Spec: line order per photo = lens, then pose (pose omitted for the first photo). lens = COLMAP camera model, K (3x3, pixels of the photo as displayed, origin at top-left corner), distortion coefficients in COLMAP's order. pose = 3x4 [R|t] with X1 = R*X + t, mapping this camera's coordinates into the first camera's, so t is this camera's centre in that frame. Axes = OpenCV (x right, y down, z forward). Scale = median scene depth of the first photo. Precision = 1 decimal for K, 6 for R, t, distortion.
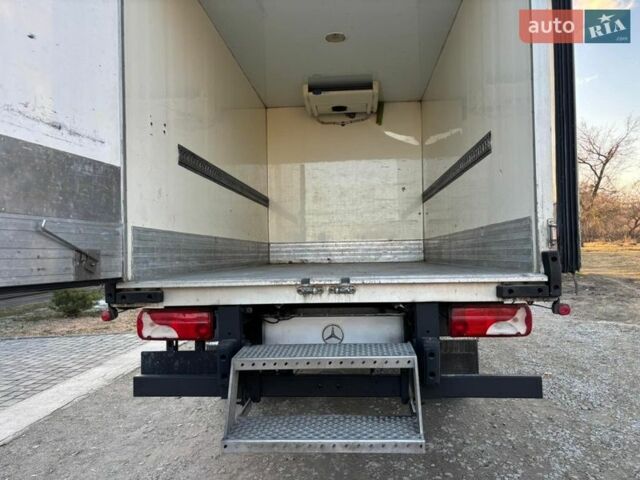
lens RADIAL K [[454.7, 0, 320.0], [0, 454.7, 240.0], [0, 0, 1]] dist [0.071325, -0.087161]
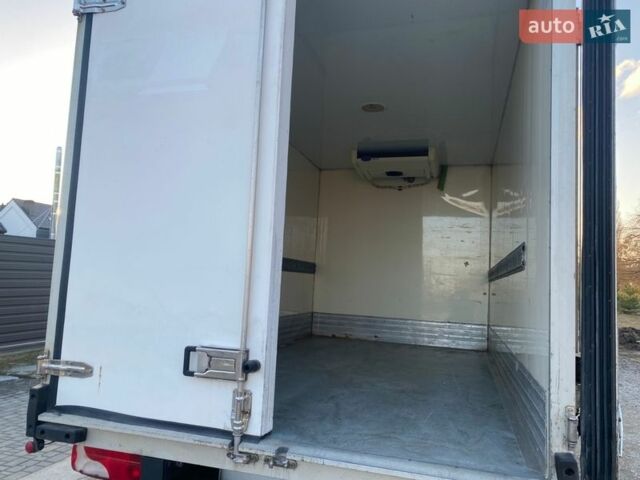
lens RADIAL K [[454.7, 0, 320.0], [0, 454.7, 240.0], [0, 0, 1]] dist [0.071325, -0.087161]
pose [[0.973850, 0.048232, -0.222014, 0.104153], [-0.063734, 0.995964, -0.063192, -0.085250], [0.218070, 0.075689, 0.972994, 0.085746]]
